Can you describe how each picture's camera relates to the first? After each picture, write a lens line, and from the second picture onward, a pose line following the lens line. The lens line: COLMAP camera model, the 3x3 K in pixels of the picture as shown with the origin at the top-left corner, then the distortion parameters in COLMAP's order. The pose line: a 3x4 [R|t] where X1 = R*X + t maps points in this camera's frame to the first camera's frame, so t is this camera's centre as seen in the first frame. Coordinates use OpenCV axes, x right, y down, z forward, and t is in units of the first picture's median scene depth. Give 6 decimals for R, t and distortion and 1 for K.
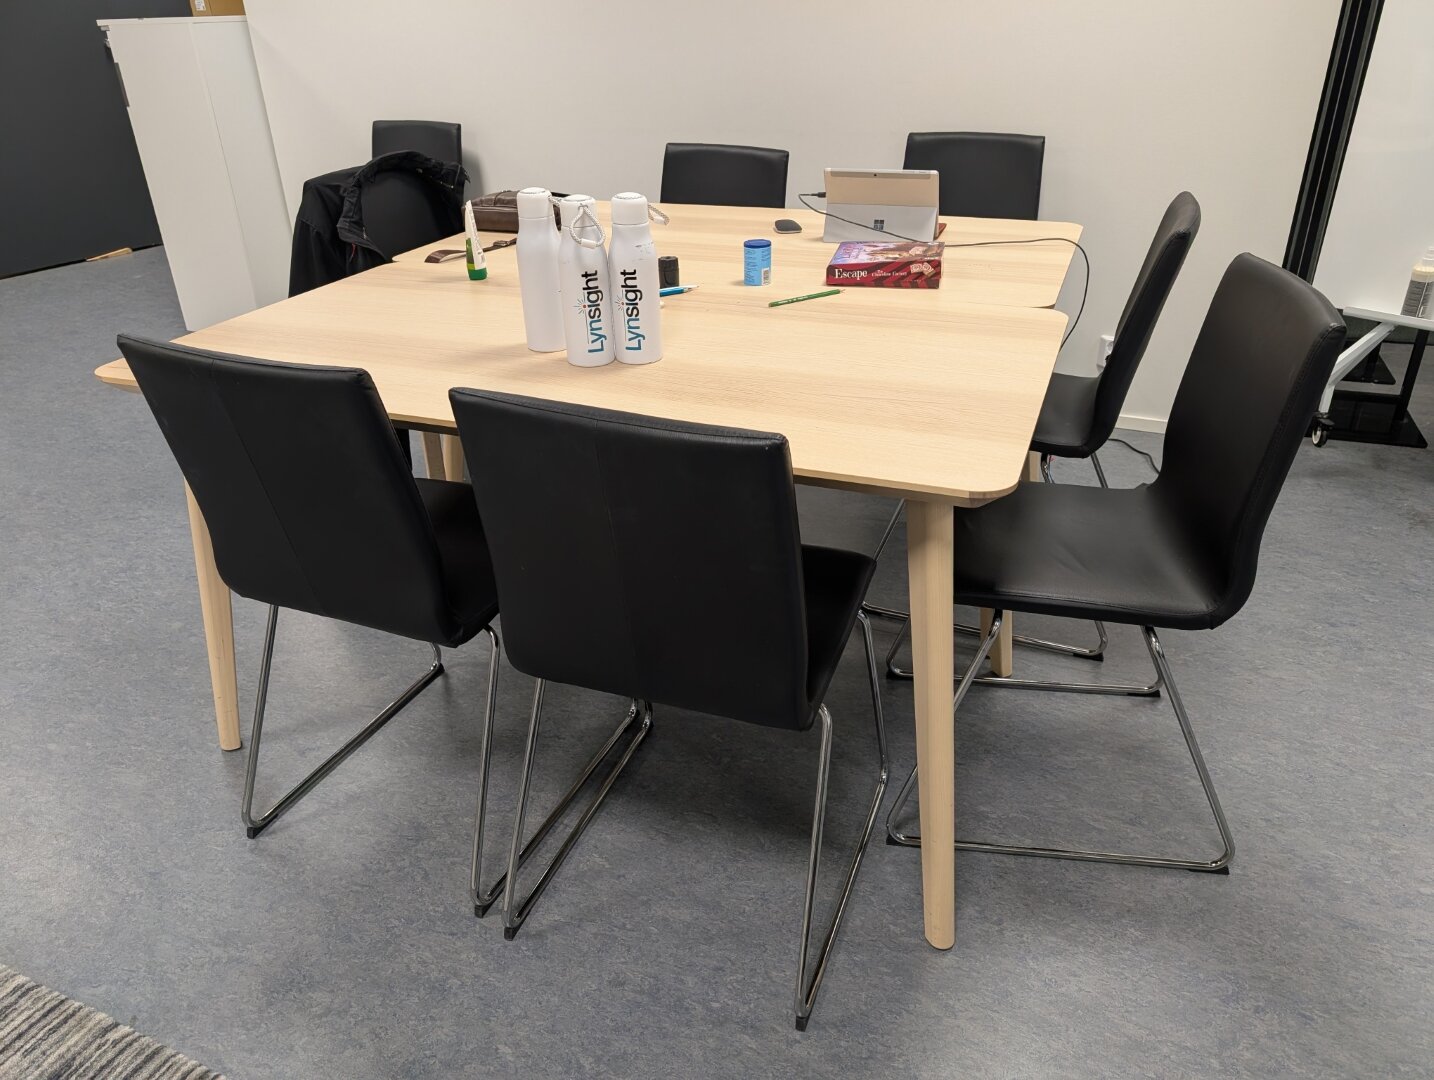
lens RADIAL K [[1020.5, 0, 717.0], [0, 1020.5, 540.0], [0, 0, 1]] dist [-0.000915, -0.000516]
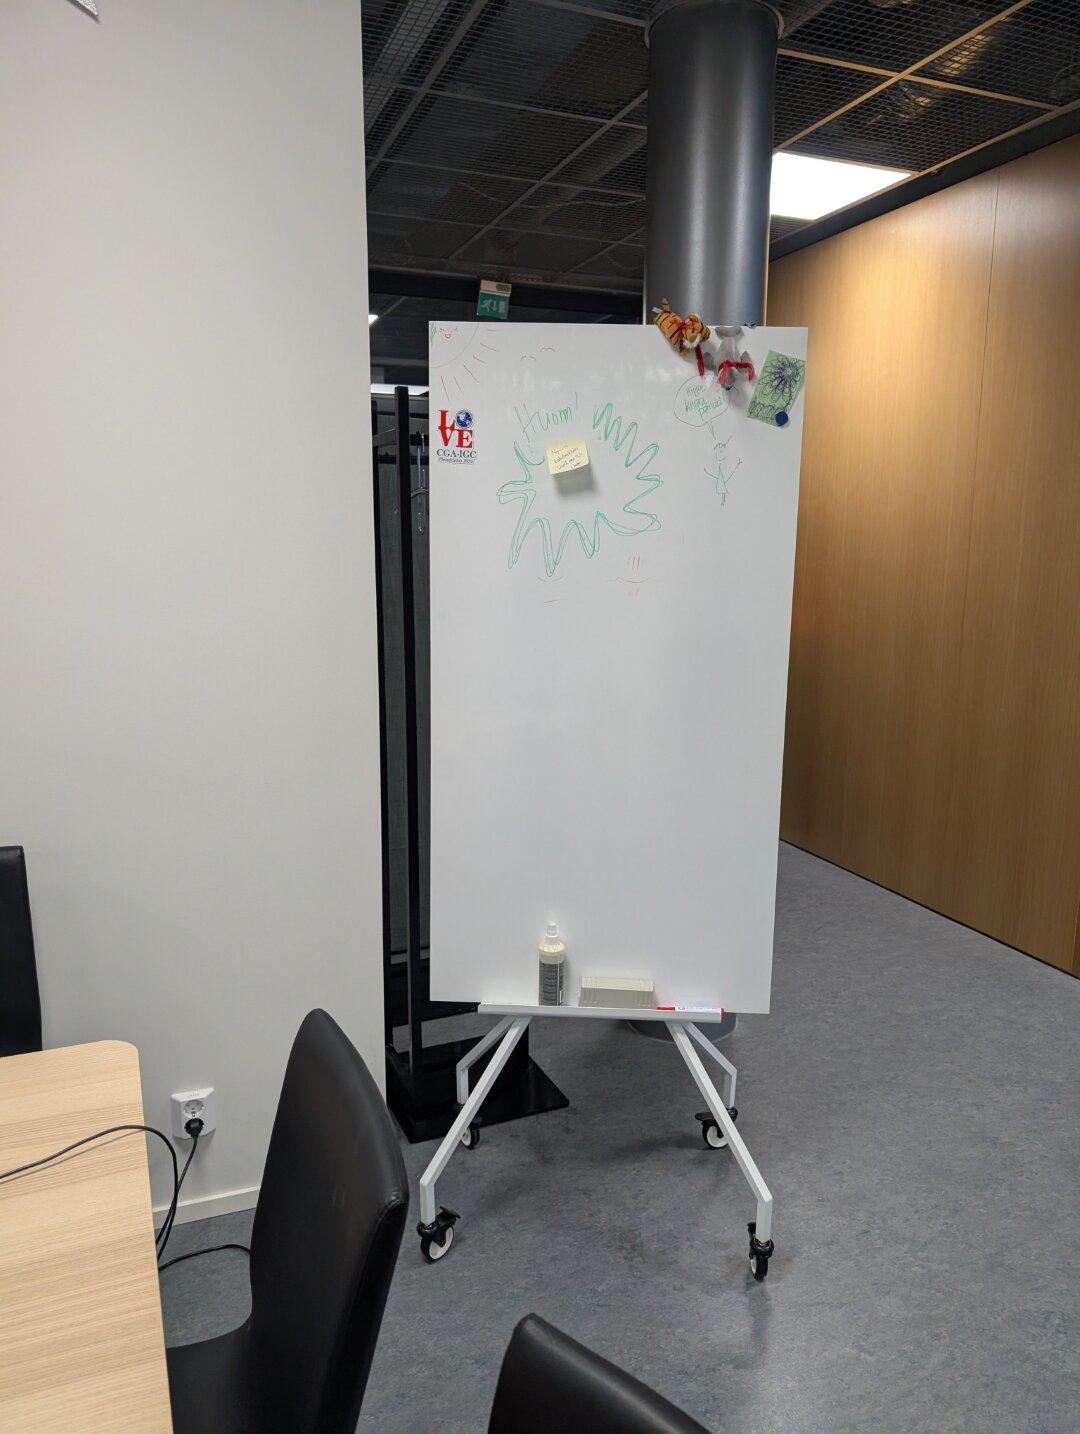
lens RADIAL K [[1020.5, 0, 540.0], [0, 1020.5, 717.0], [0, 0, 1]] dist [-0.000915, -0.000516]
pose [[0.681093, -0.108455, 0.724120, 0.096042], [0.291732, 0.947276, -0.132519, -0.304985], [-0.671569, 0.301507, 0.676823, 0.349358]]
